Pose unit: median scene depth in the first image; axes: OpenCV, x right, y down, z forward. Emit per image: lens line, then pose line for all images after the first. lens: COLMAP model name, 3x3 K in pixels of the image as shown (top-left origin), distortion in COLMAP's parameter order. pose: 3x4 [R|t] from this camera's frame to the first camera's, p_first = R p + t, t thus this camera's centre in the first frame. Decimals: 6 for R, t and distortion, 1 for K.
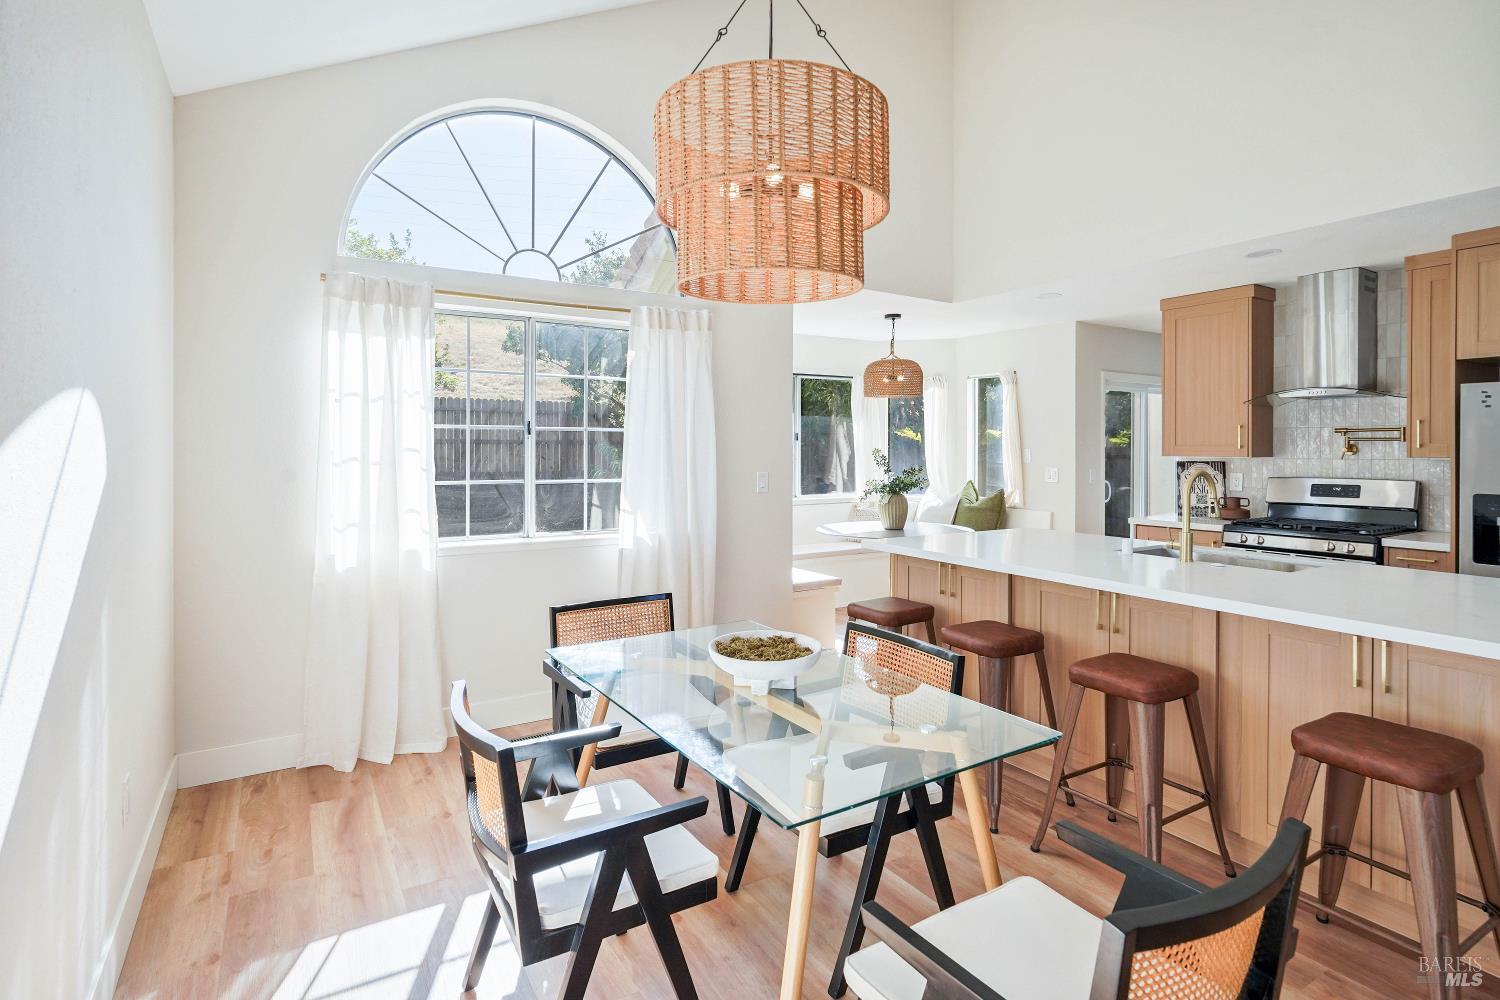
lens RADIAL K [[741.6, 0, 756.6], [0, 741.6, 452.9], [0, 0, 1]] dist [-0.000791, 0.001097]
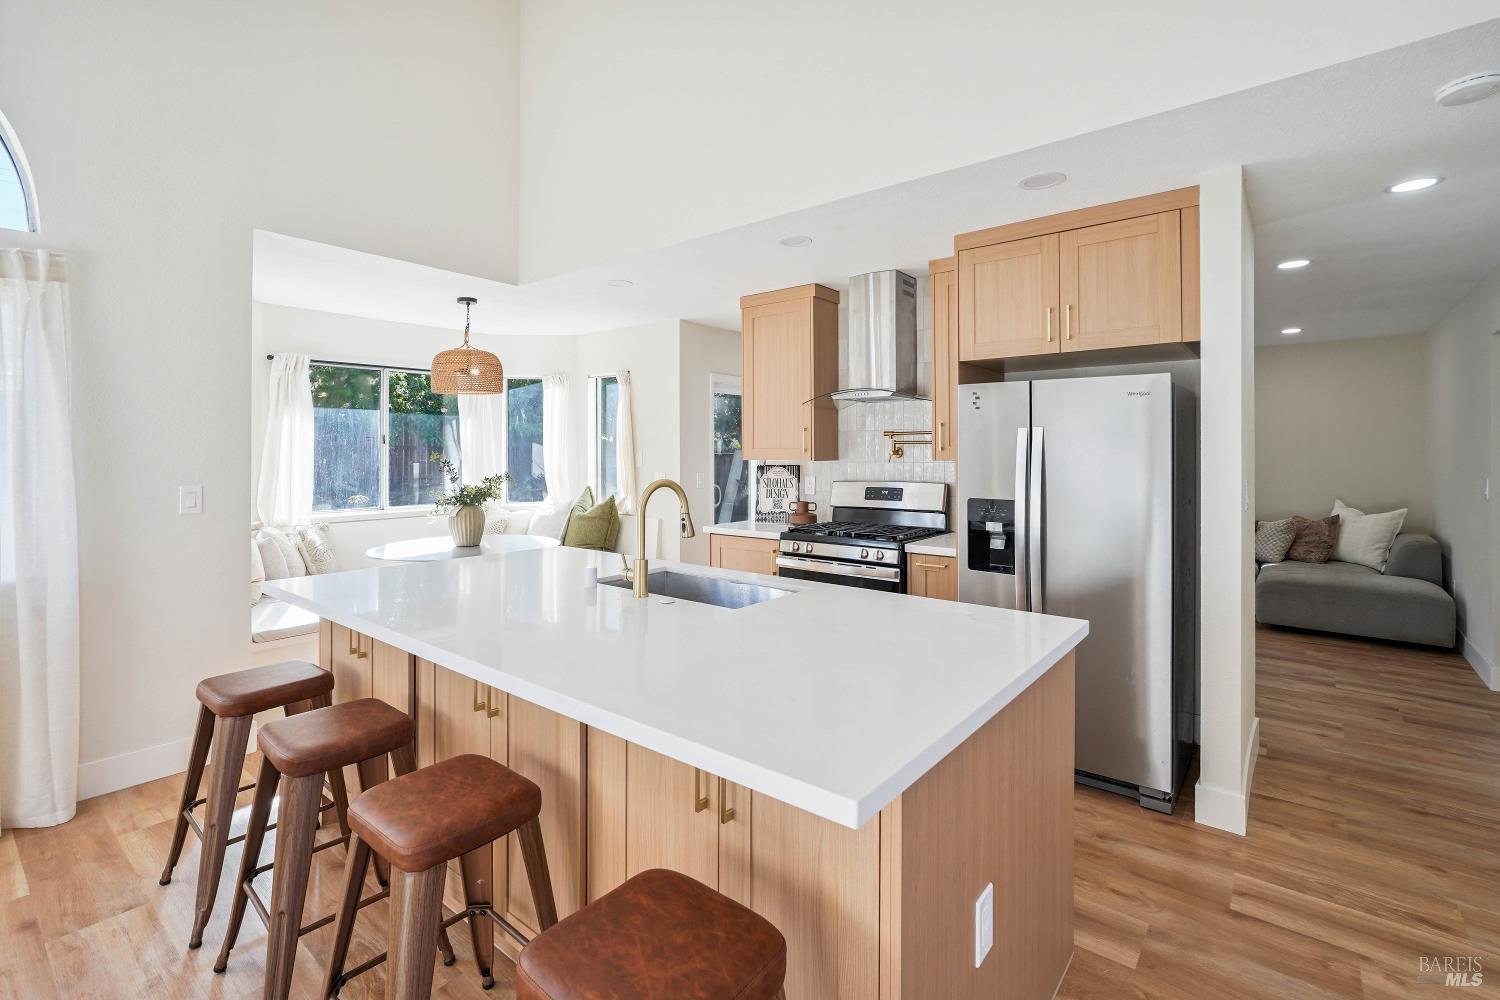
lens RADIAL K [[681.5, 0, 745.2], [0, 681.5, 445.4], [0, 0, 1]] dist [0.001817, 0.000742]
pose [[0.947413, -0.000146, 0.320015, 0.306569], [0.005158, 0.999877, -0.014814, -0.001613], [-0.319973, 0.015685, 0.947297, 0.186972]]
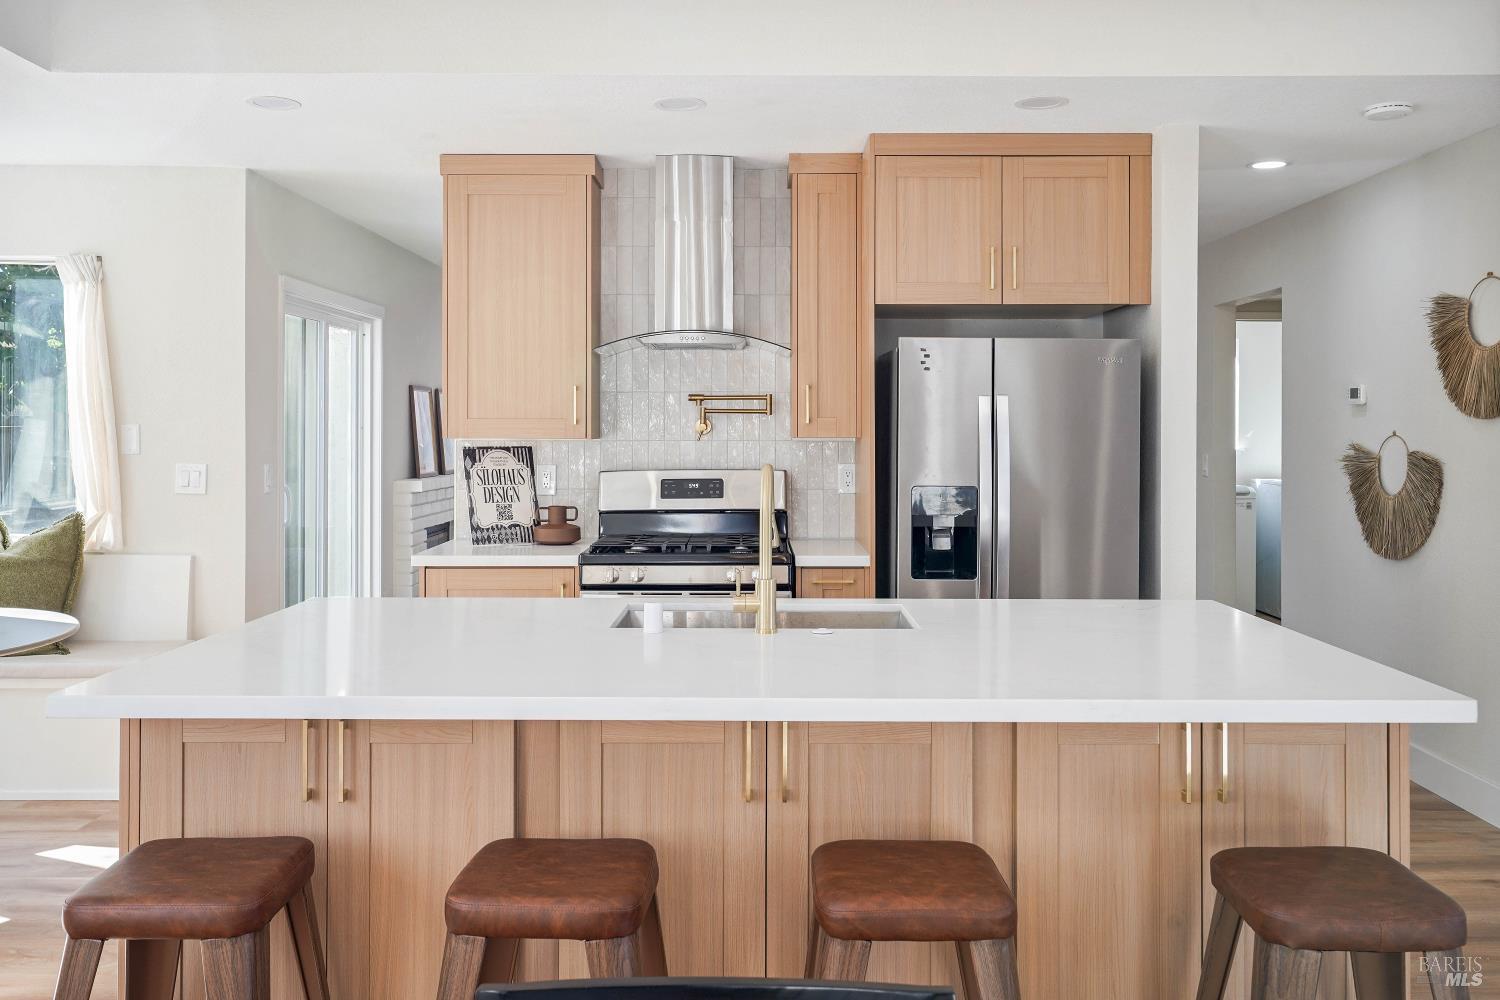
lens RADIAL K [[1267.9, 0, 753.3], [0, 1267.9, 430.6], [0, 0, 1]] dist [0.010390, 0.005742]
pose [[0.536634, -0.004666, 0.843802, -0.143802], [0.003723, 0.999988, 0.003162, -0.003972], [-0.843807, 0.001445, 0.536645, 0.342871]]
